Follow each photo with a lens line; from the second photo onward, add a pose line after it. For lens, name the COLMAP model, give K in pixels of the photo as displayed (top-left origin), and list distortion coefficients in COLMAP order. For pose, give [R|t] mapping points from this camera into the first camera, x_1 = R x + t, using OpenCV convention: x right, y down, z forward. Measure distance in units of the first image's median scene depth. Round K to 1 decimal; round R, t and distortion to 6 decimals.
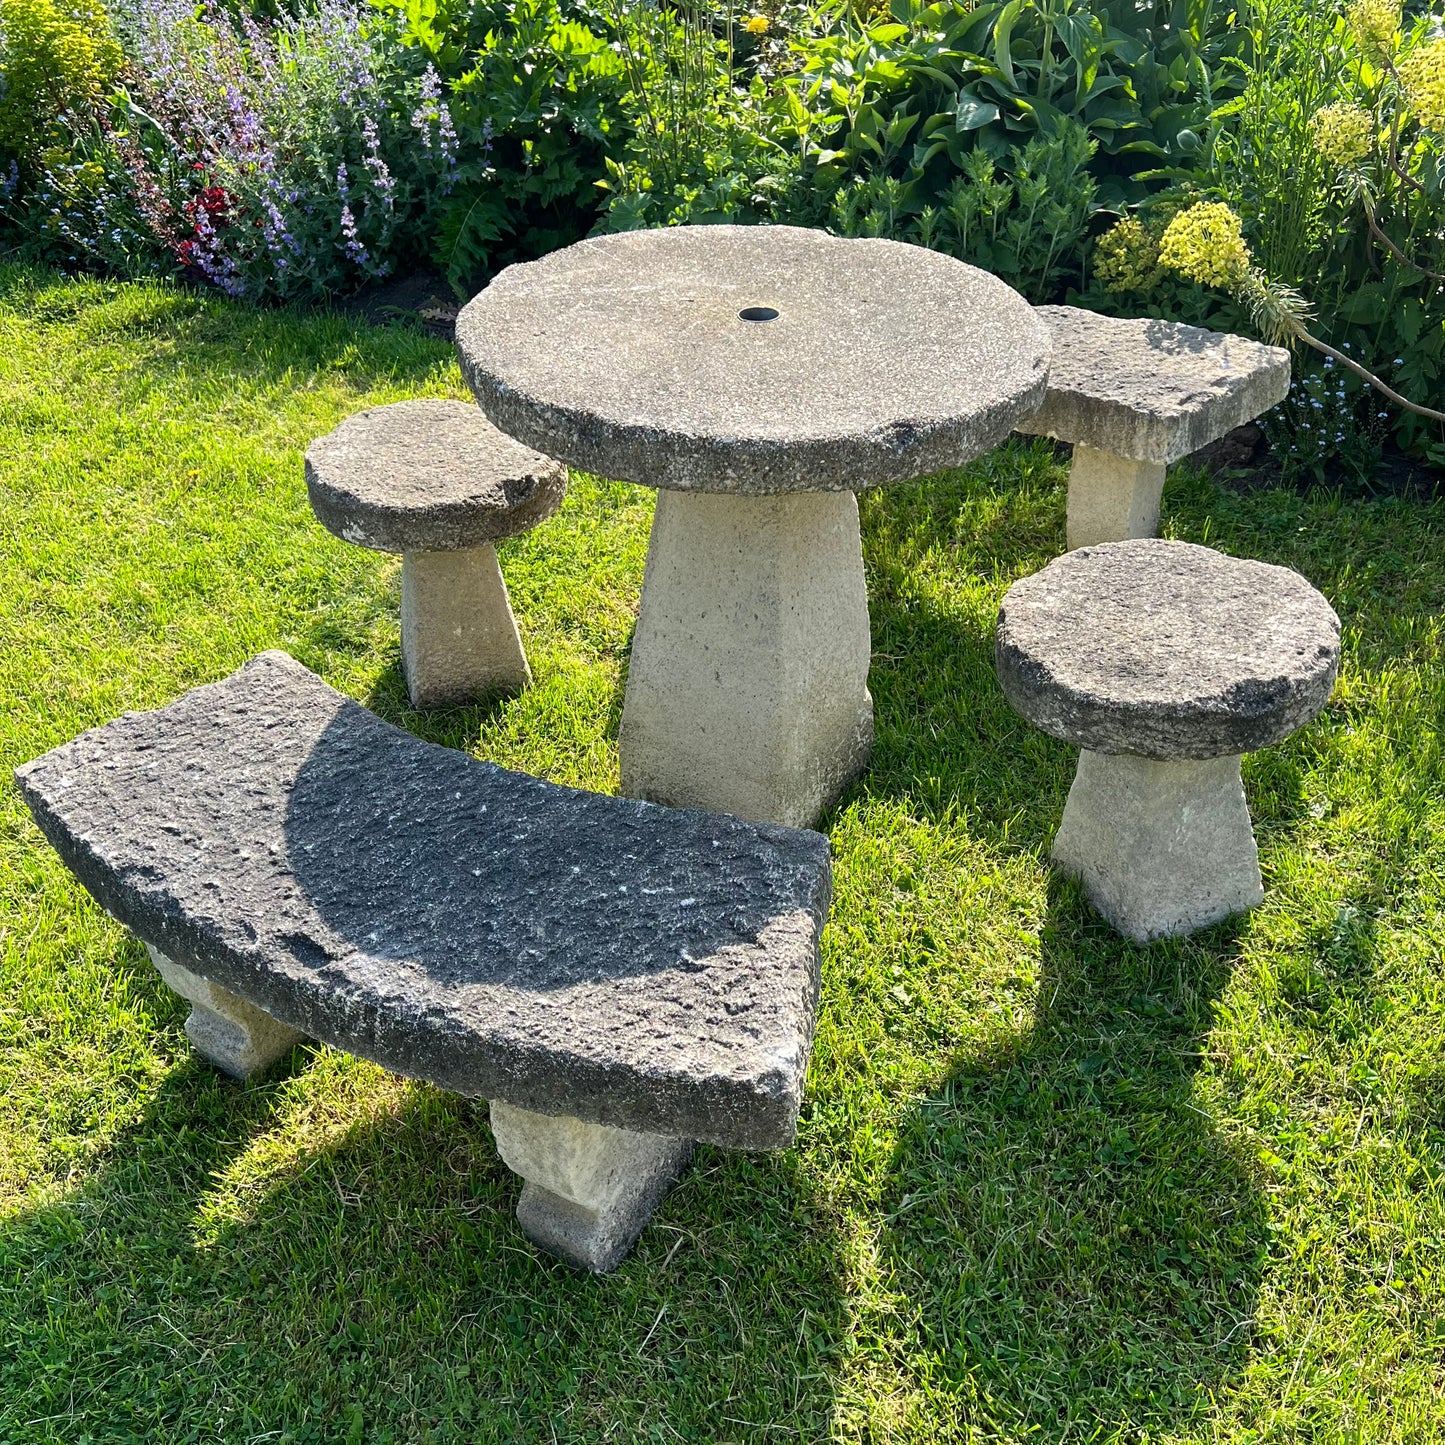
lens RADIAL K [[1449.8, 0, 738.0], [0, 1449.8, 735.4], [0, 0, 1]] dist [0.080450, -0.134467]
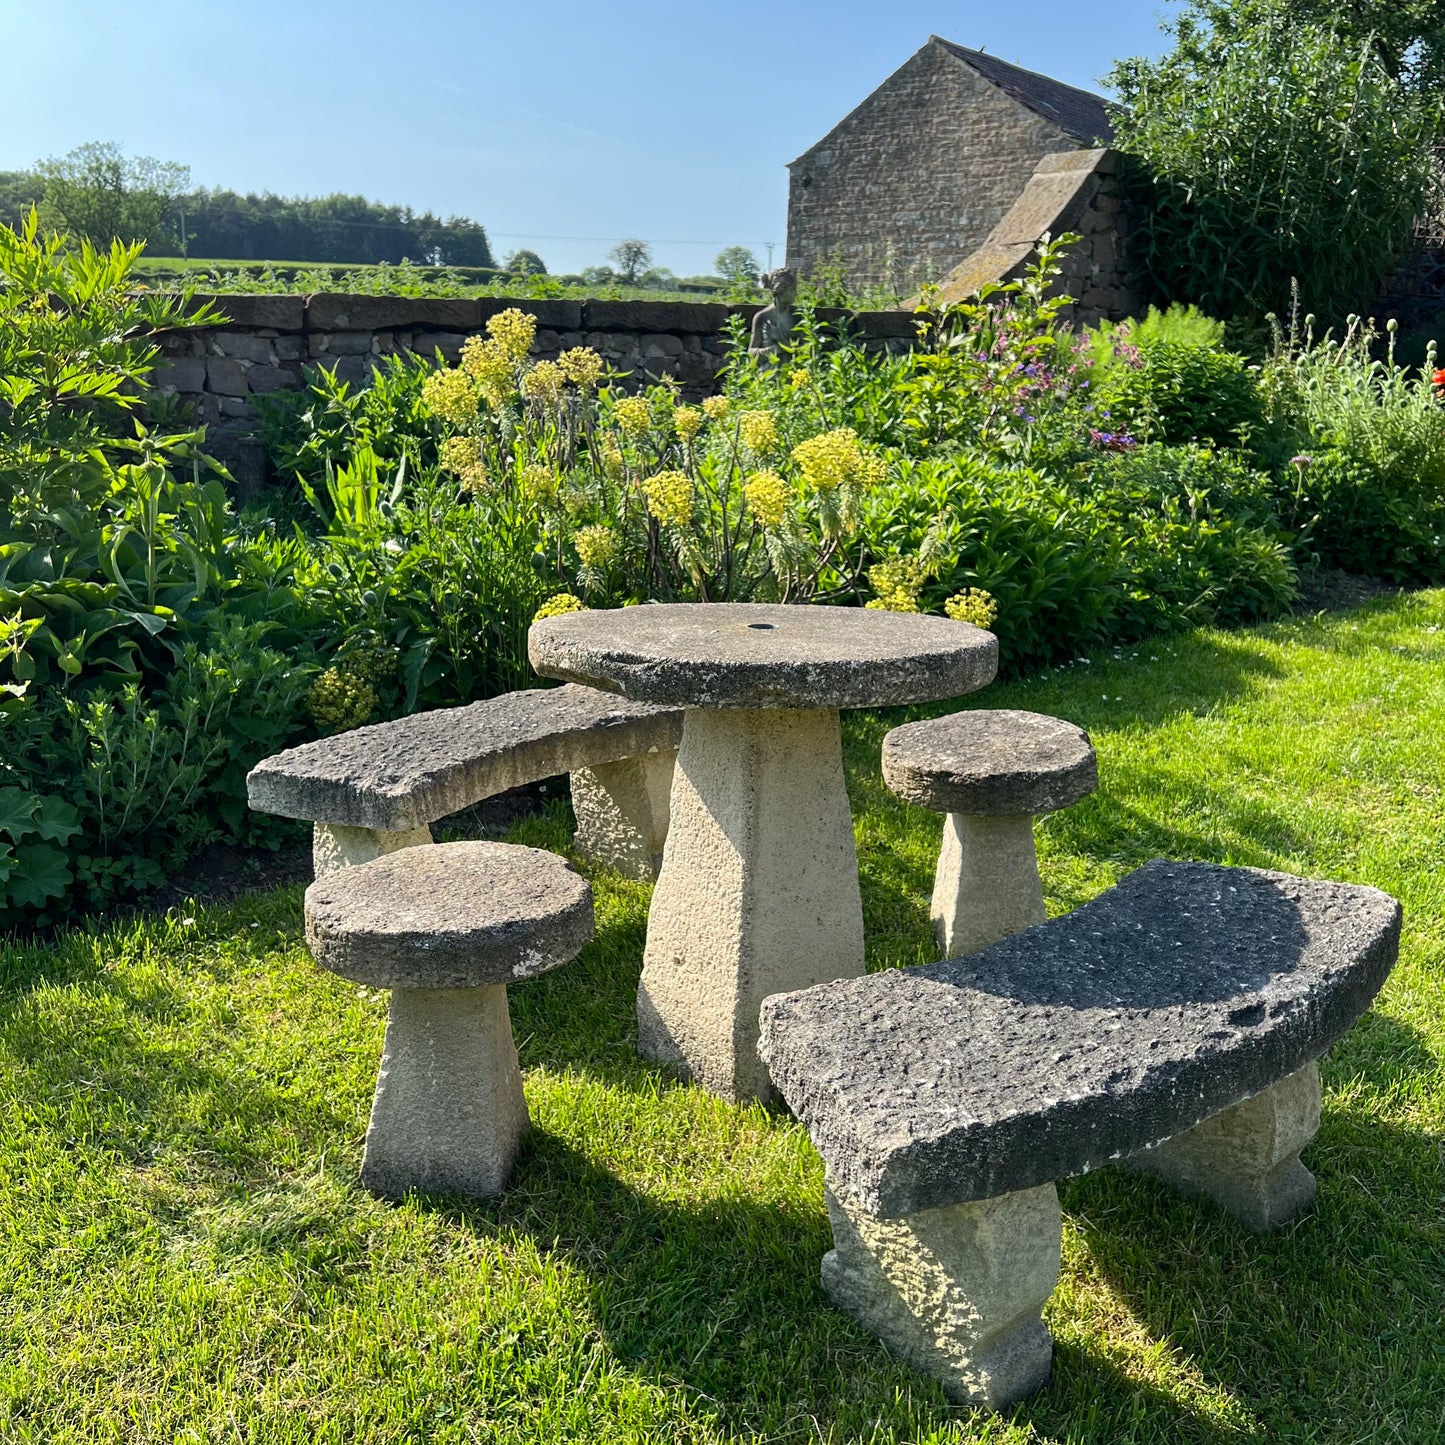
lens RADIAL K [[1435.5, 0, 718.1], [0, 1435.5, 725.8], [0, 0, 1]] dist [0.152651, -0.398502]
pose [[0.349962, -0.195368, 0.916165, -1.207448], [0.544205, 0.838448, -0.029083, -0.206217], [-0.762475, 0.508759, 0.399745, 0.586335]]
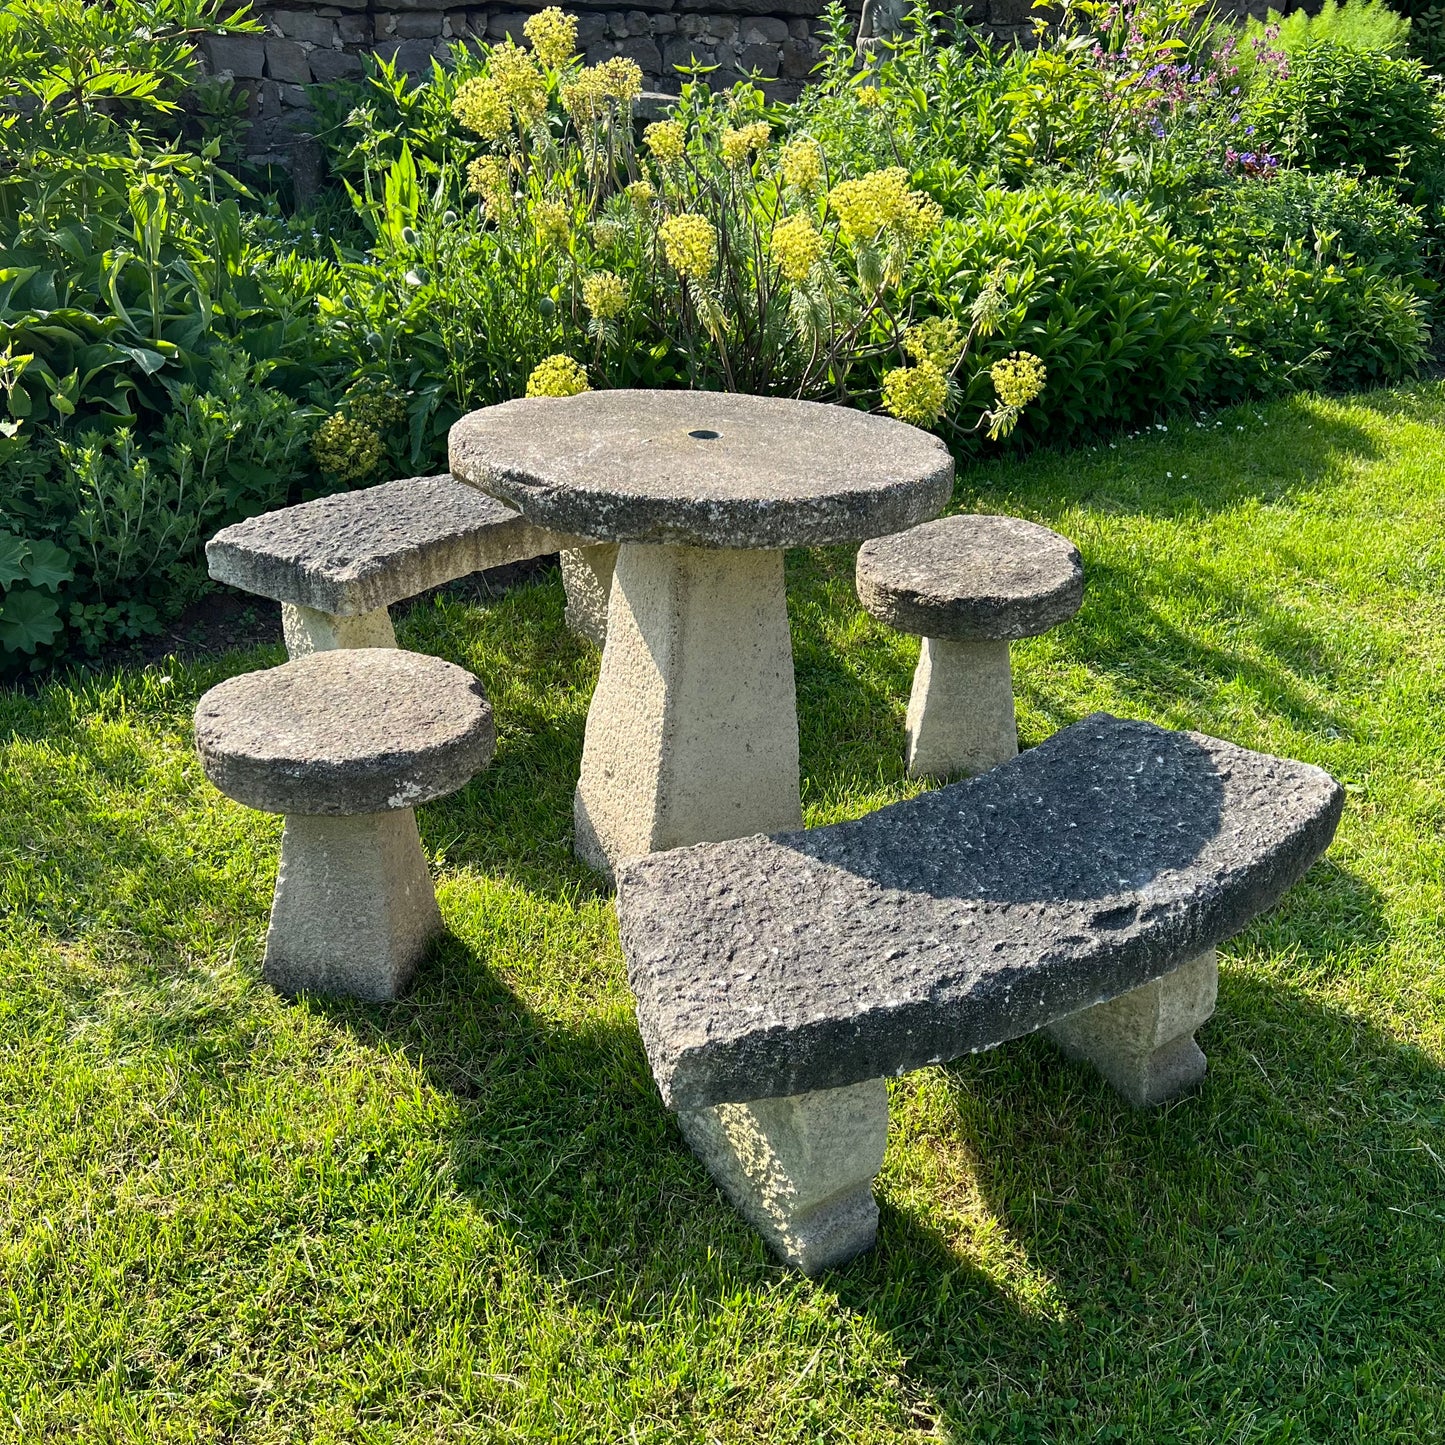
lens RADIAL K [[1434.9, 0, 718.0], [0, 1434.9, 718.6], [0, 0, 1]] dist [0.141800, -0.336807]
pose [[0.448299, -0.349182, 0.822861, -1.059119], [0.495363, 0.863312, 0.096471, -0.203093], [-0.744072, 0.364367, 0.559994, 0.430125]]
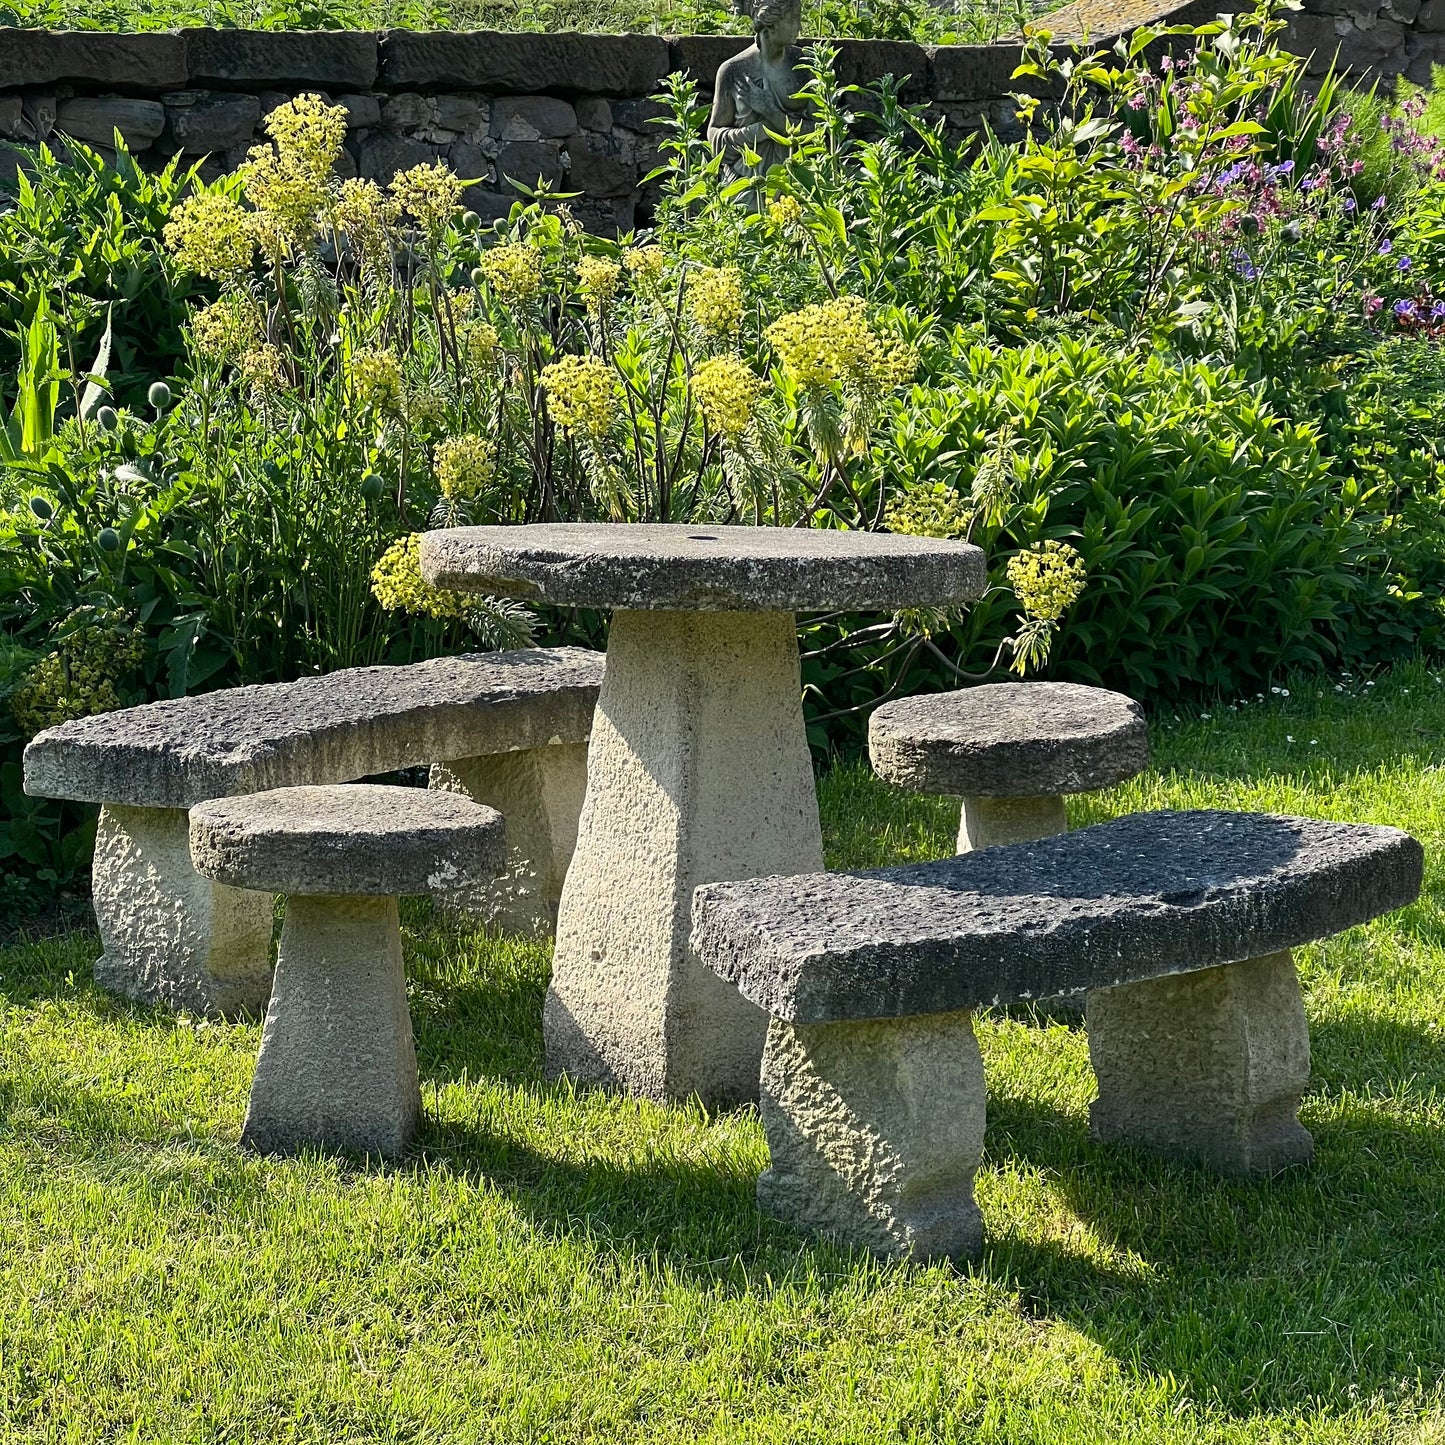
lens RADIAL K [[4282.5, 0, 739.7], [0, 4282.5, 670.5], [0, 0, 1]] dist [-0.804872, 22.927793]
pose [[0.328028, -0.095183, 0.939861, -2.956087], [0.541783, 0.833980, -0.104632, 0.129111], [-0.773866, 0.543523, 0.325137, 0.034500]]
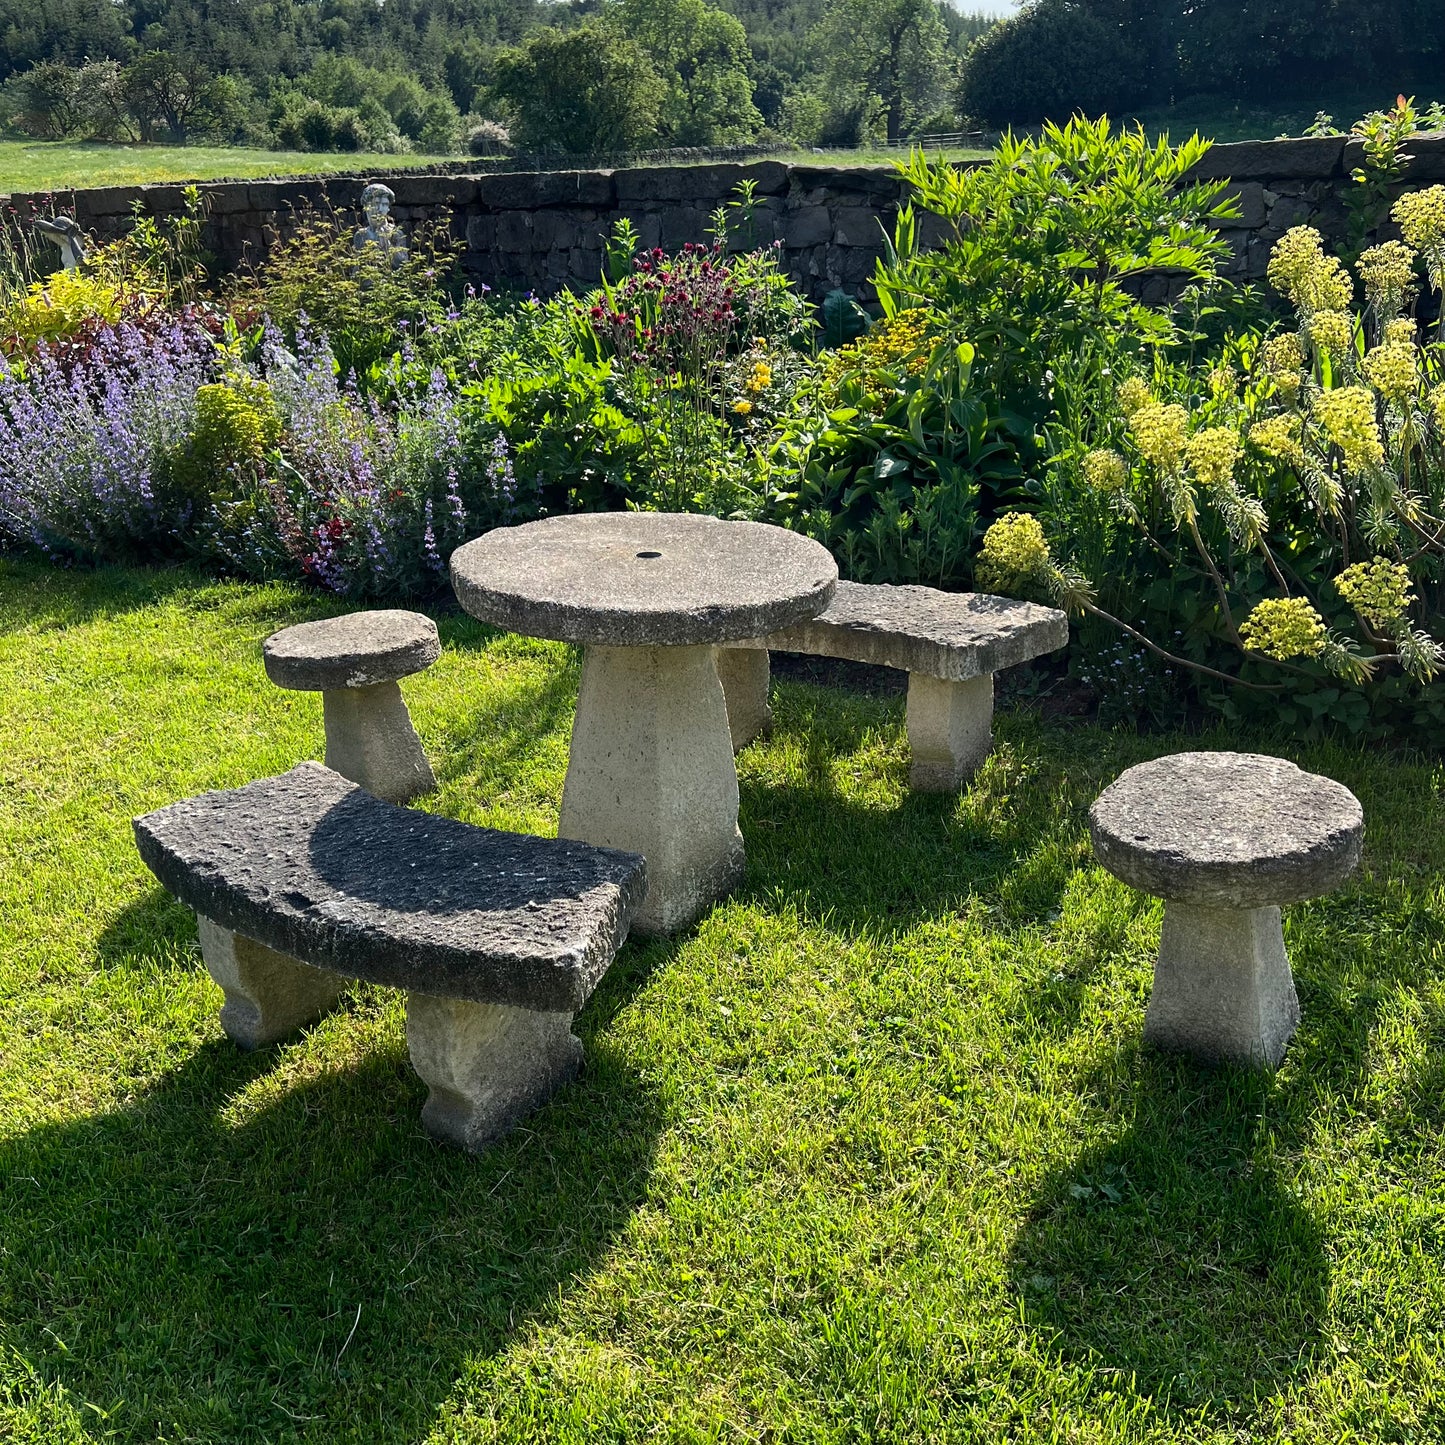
lens RADIAL K [[1435.5, 0, 718.1], [0, 1435.5, 725.8], [0, 0, 1]] dist [0.152651, -0.398502]
pose [[0.996202, 0.029695, -0.081849, 0.222010], [-0.049505, 0.966490, -0.251886, 0.269716], [0.071626, 0.254982, 0.964289, -0.418251]]
